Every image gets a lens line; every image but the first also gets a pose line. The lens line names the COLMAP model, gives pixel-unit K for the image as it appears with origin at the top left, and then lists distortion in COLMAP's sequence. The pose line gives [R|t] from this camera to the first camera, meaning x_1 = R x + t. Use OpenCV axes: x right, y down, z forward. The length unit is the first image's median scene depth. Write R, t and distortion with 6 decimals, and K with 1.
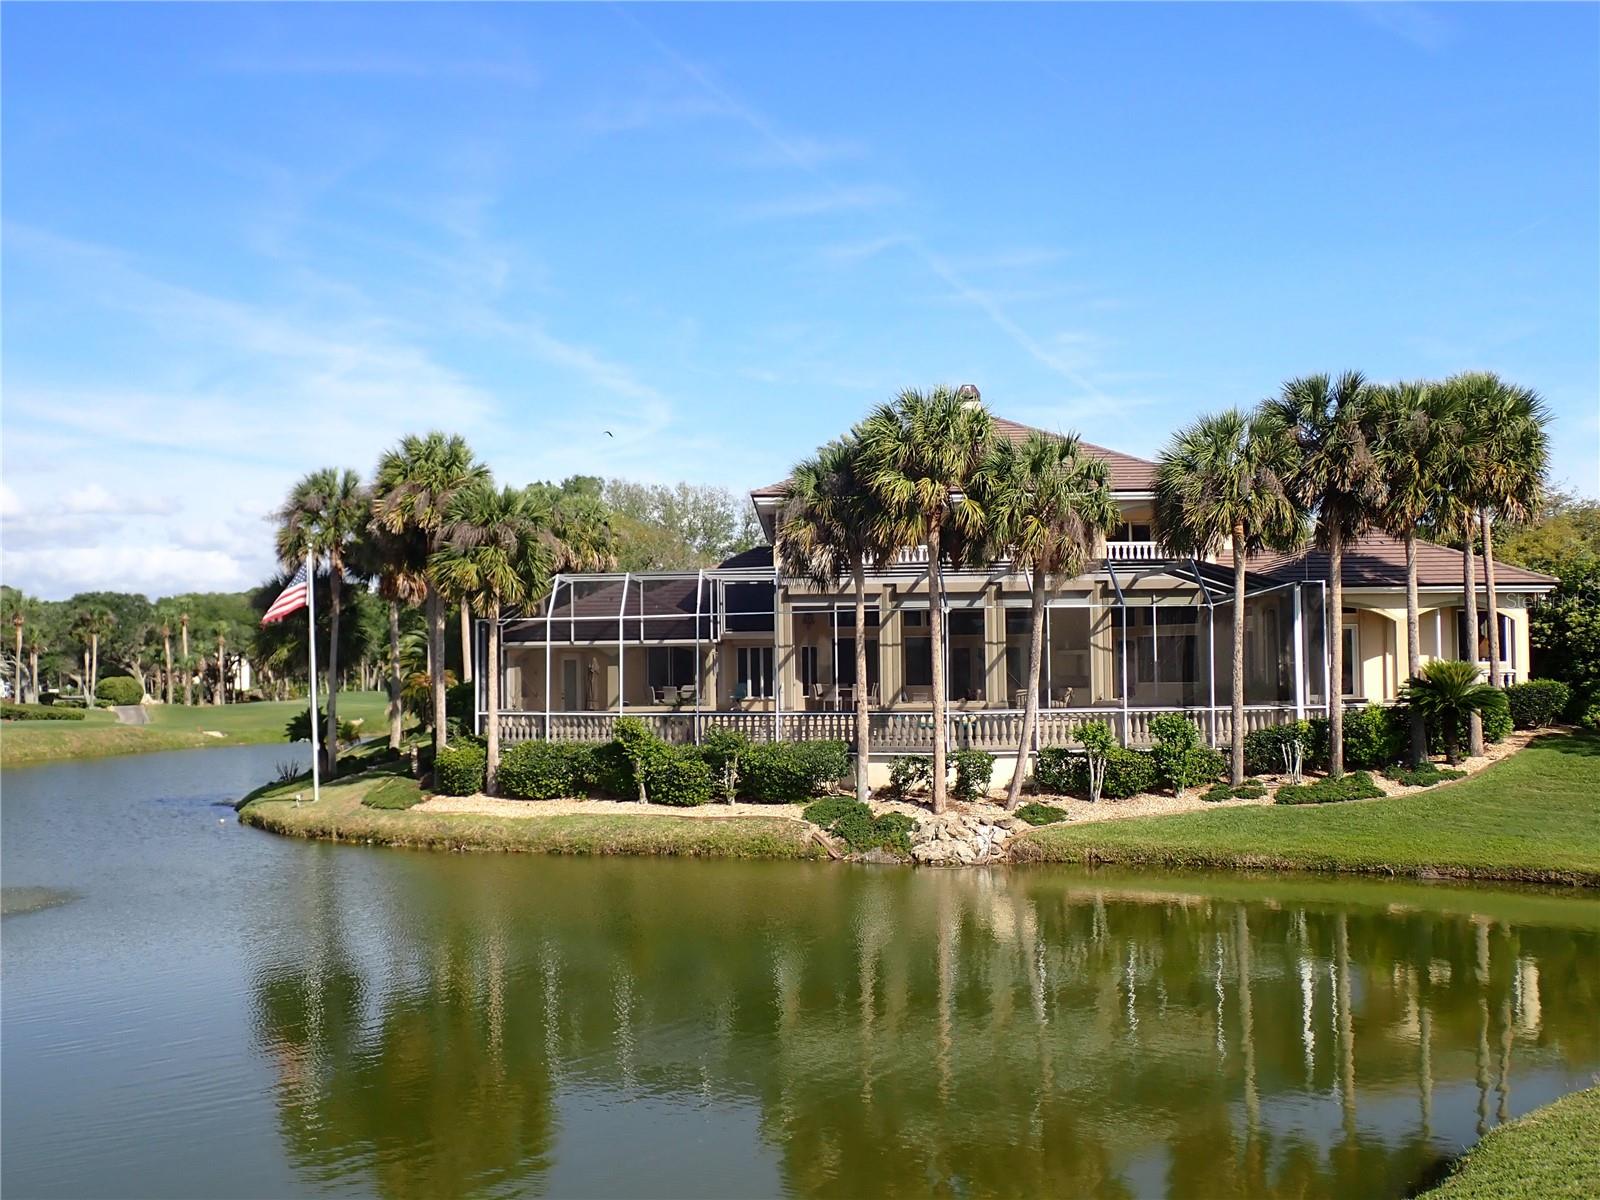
lens RADIAL K [[1639.3, 0, 800.0], [0, 1639.3, 600.0], [0, 0, 1]] dist [0.002558, 0.000560]
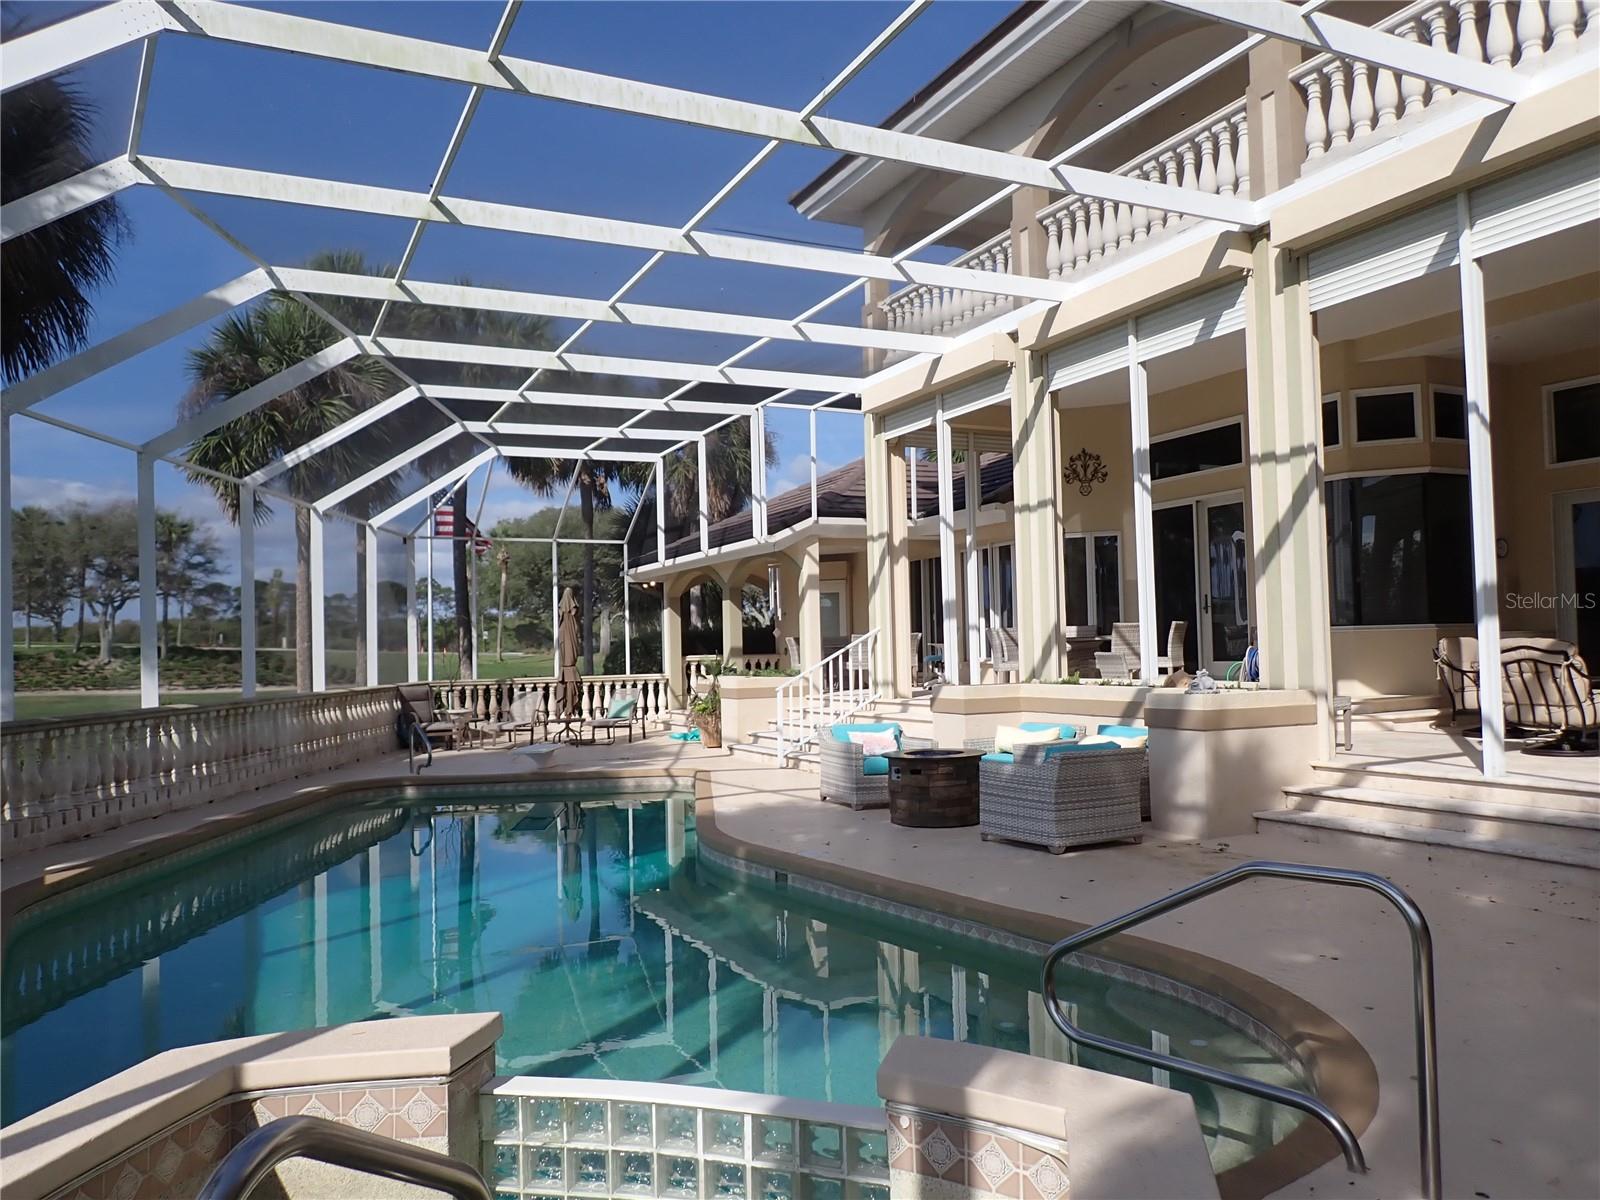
lens RADIAL K [[1175.7, 0, 798.4], [0, 1175.7, 609.2], [0, 0, 1]] dist [-0.004157, -0.001400]
pose [[0.447367, -0.031773, -0.893786, 0.312634], [0.047282, 0.998811, -0.011840, 0.061081], [0.893100, -0.036963, 0.448337, 1.056202]]
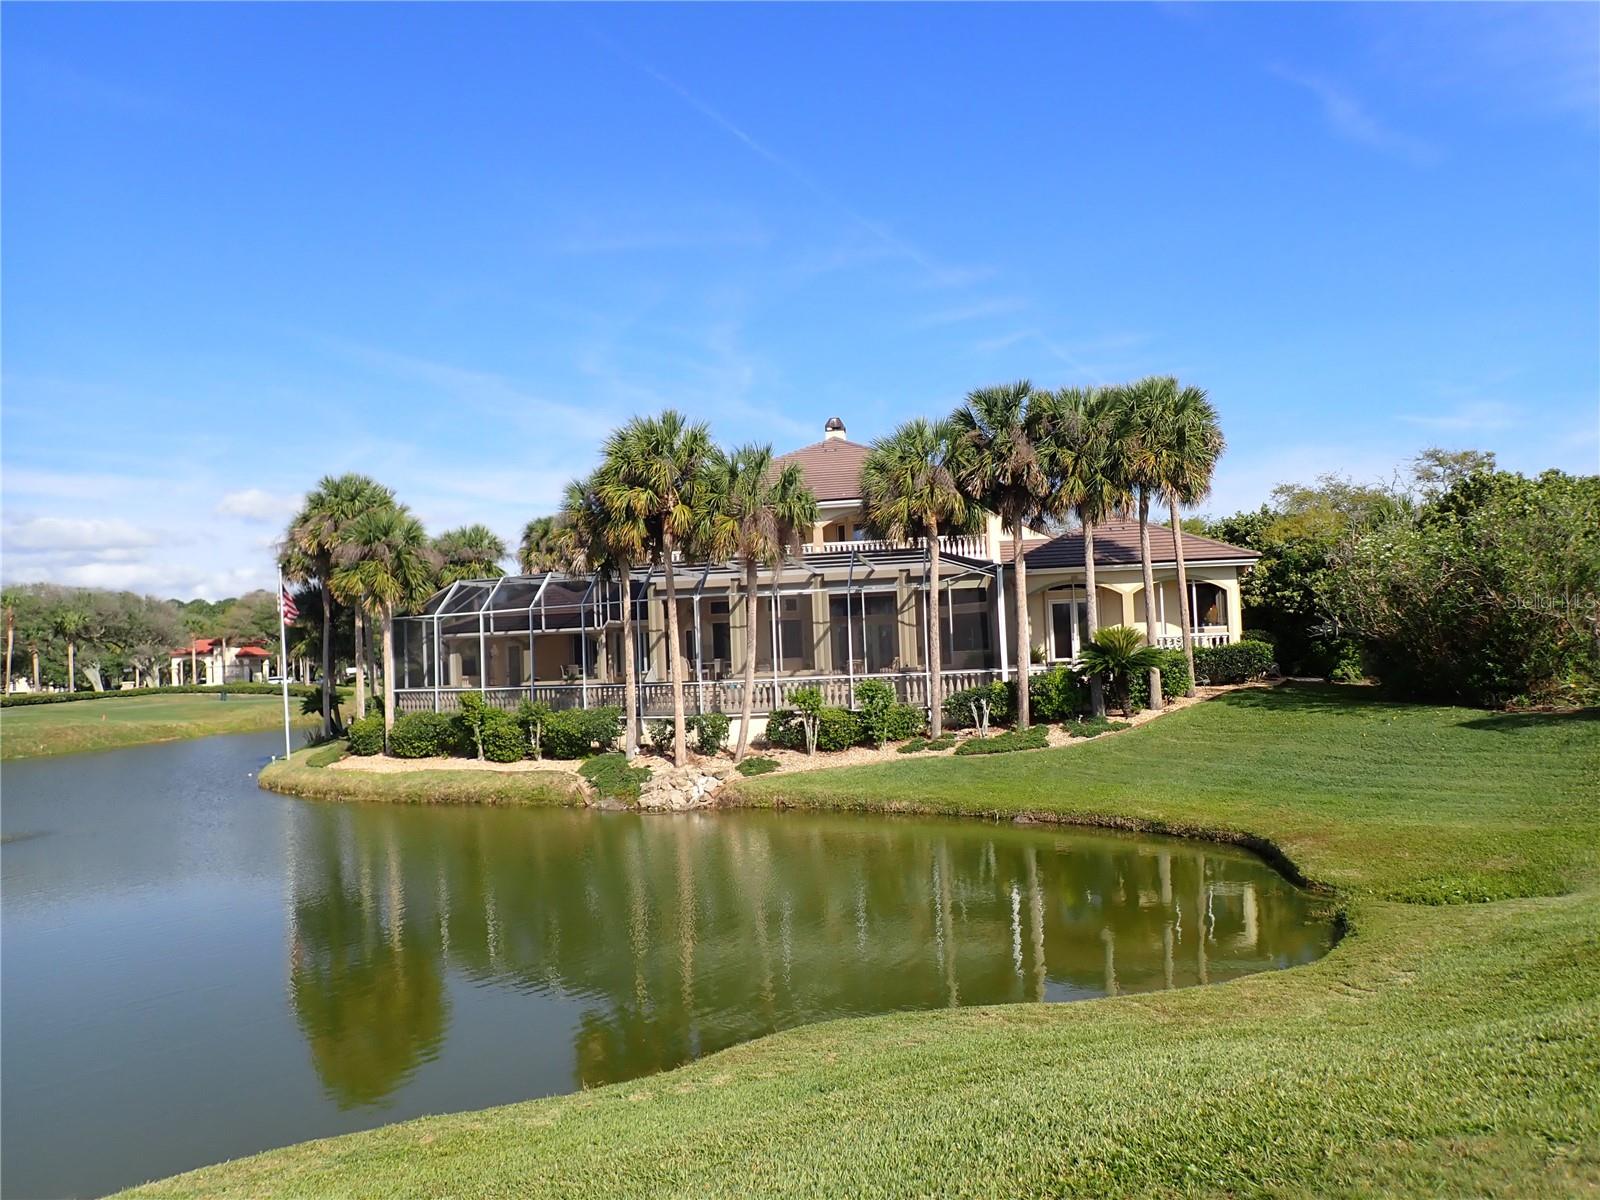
lens RADIAL K [[1166.9, 0, 800.0], [0, 1166.9, 600.0], [0, 0, 1]] dist [0.000161, -0.003582]
pose [[0.989066, -0.034467, -0.143392, 0.287521], [0.034959, 0.999388, 0.000909, 0.009200], [0.143273, -0.005912, 0.989666, 0.154842]]
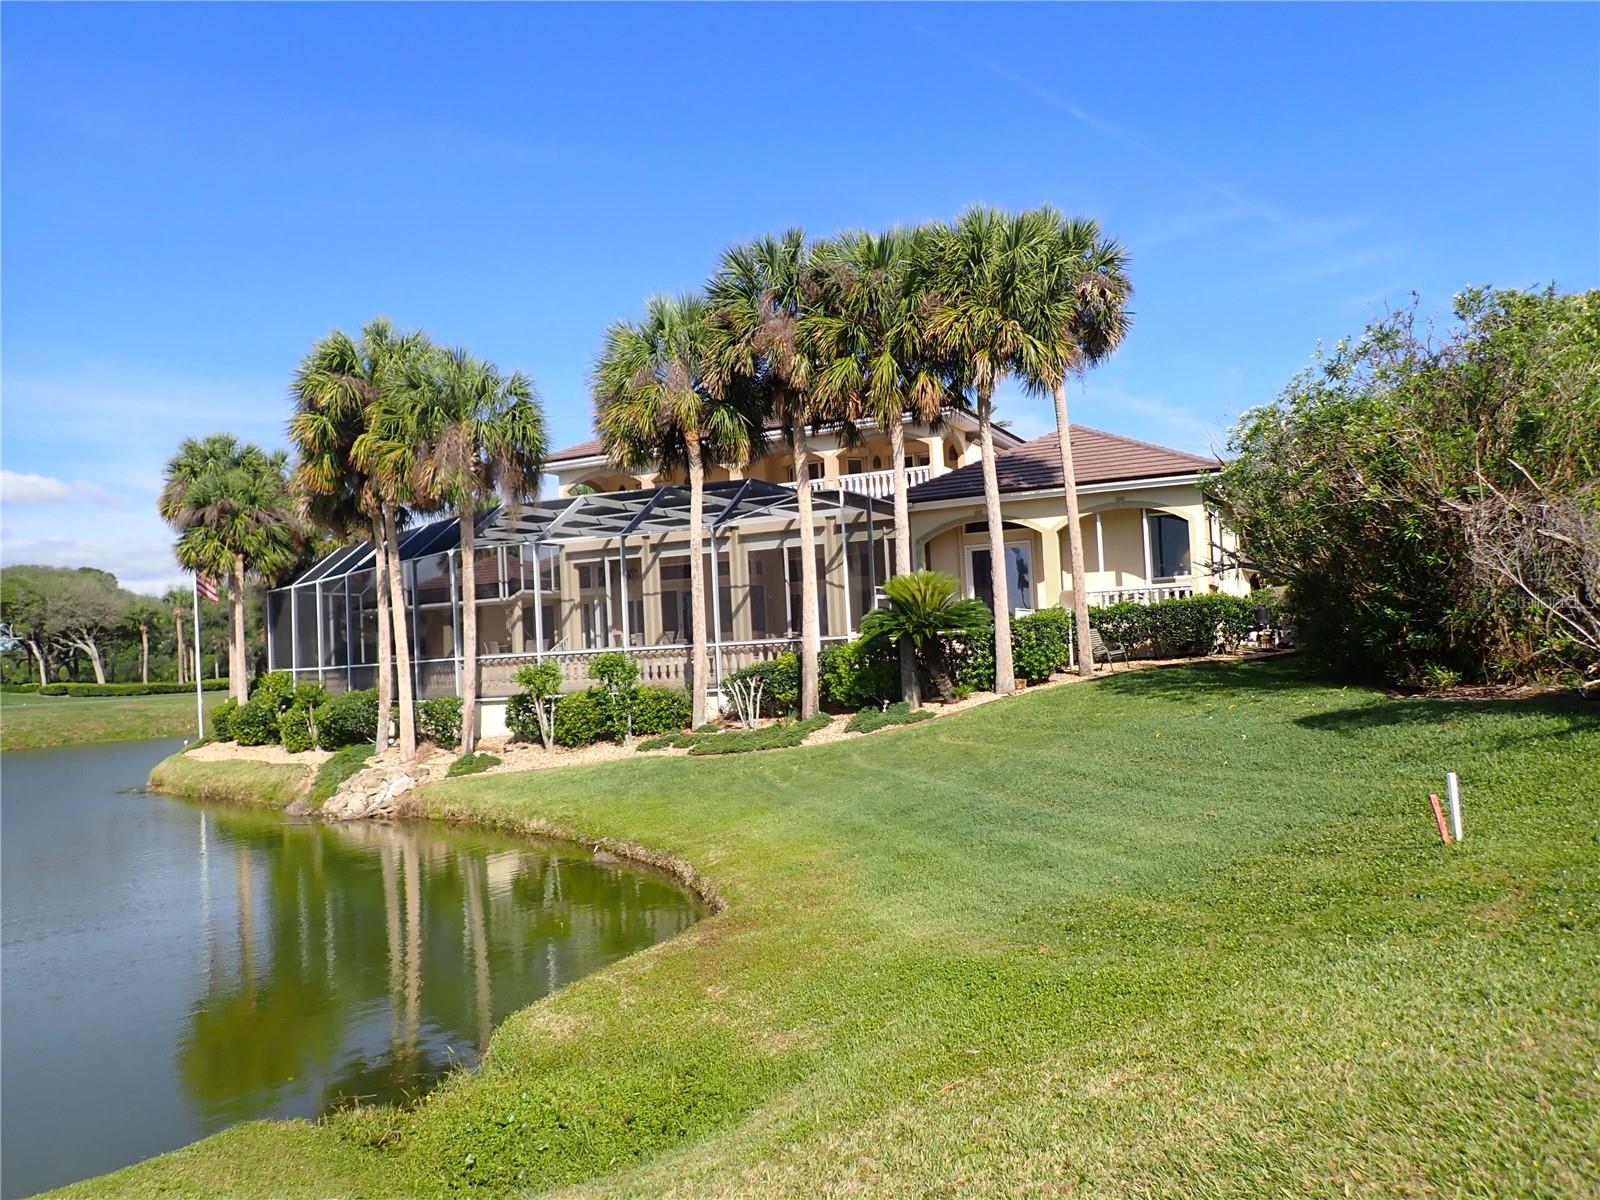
lens RADIAL K [[1166.9, 0, 800.0], [0, 1166.9, 600.0], [0, 0, 1]] dist [0.000161, -0.003582]
pose [[0.905945, -0.052639, -0.420110, 0.565716], [0.057963, 0.998319, -0.000093, 0.045576], [0.419408, -0.024266, 0.907473, 0.454349]]
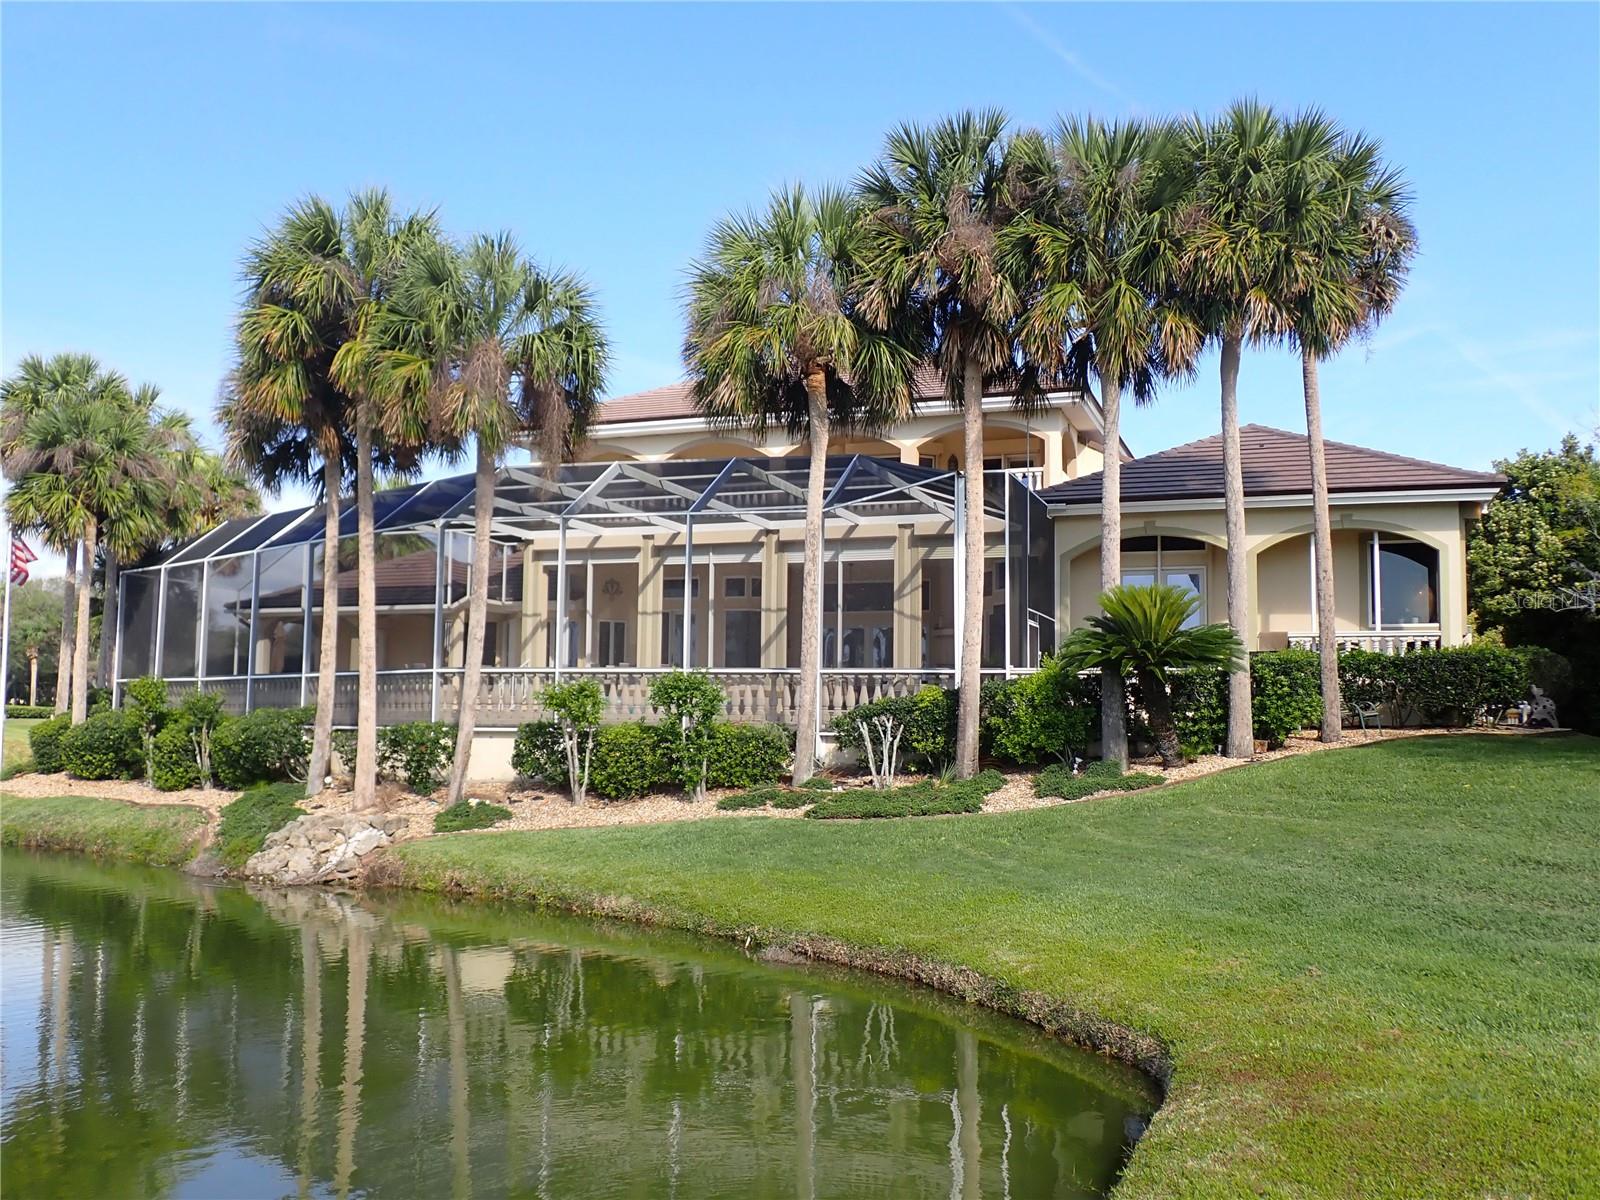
lens RADIAL K [[1398.8, 0, 800.0], [0, 1398.8, 600.0], [0, 0, 1]] dist [-0.002184, -0.001692]
pose [[0.942701, -0.006806, -0.333571, 0.434498], [-0.009177, 0.998885, -0.046315, 0.064809], [0.333514, 0.046722, 0.941587, 0.485219]]
